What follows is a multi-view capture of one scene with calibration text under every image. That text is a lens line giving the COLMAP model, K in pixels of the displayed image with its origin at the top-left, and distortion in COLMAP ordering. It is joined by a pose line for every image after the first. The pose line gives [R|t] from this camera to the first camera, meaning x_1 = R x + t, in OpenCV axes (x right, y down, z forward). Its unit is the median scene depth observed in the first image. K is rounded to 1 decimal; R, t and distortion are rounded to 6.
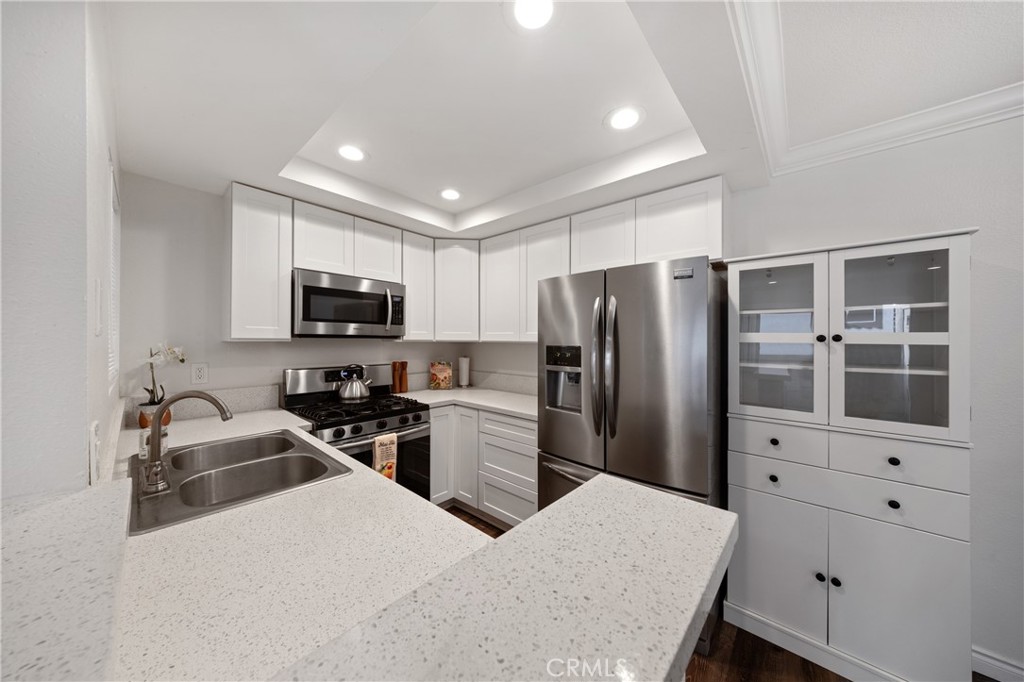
lens RADIAL K [[335.4, 0, 508.8], [0, 335.4, 338.6], [0, 0, 1]] dist [-0.000370, -0.000026]
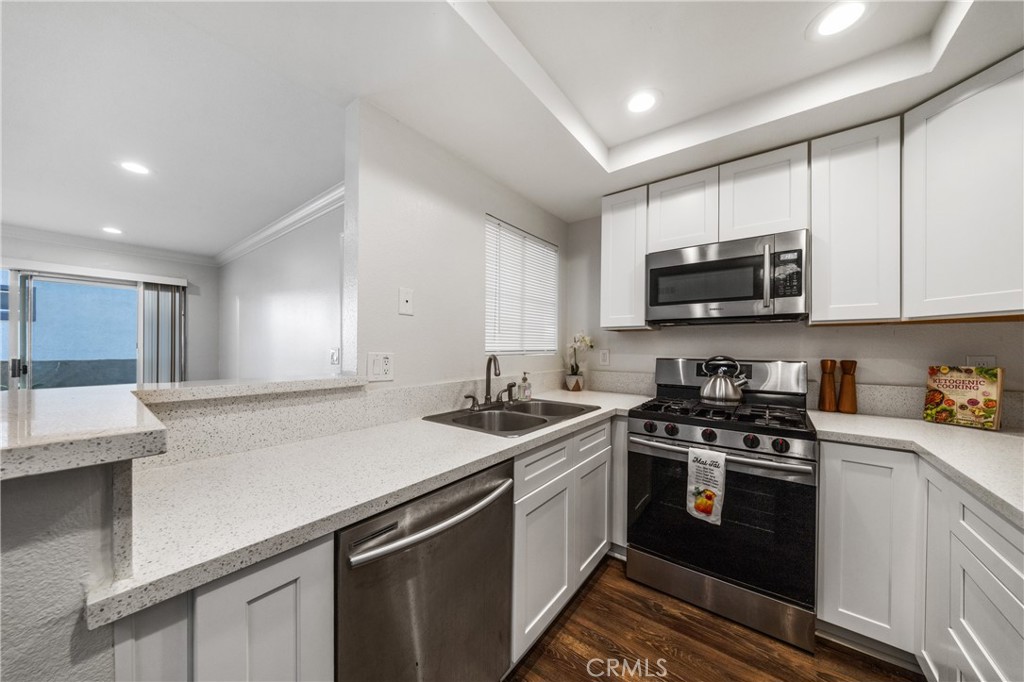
lens RADIAL K [[335.4, 0, 507.1], [0, 335.4, 350.2], [0, 0, 1]] dist [-0.000370, -0.000026]
pose [[0.060776, 0.004059, -0.998143, 0.332190], [-0.001177, 0.999991, 0.003994, 0.070998], [0.998151, 0.000932, 0.060780, 0.536572]]
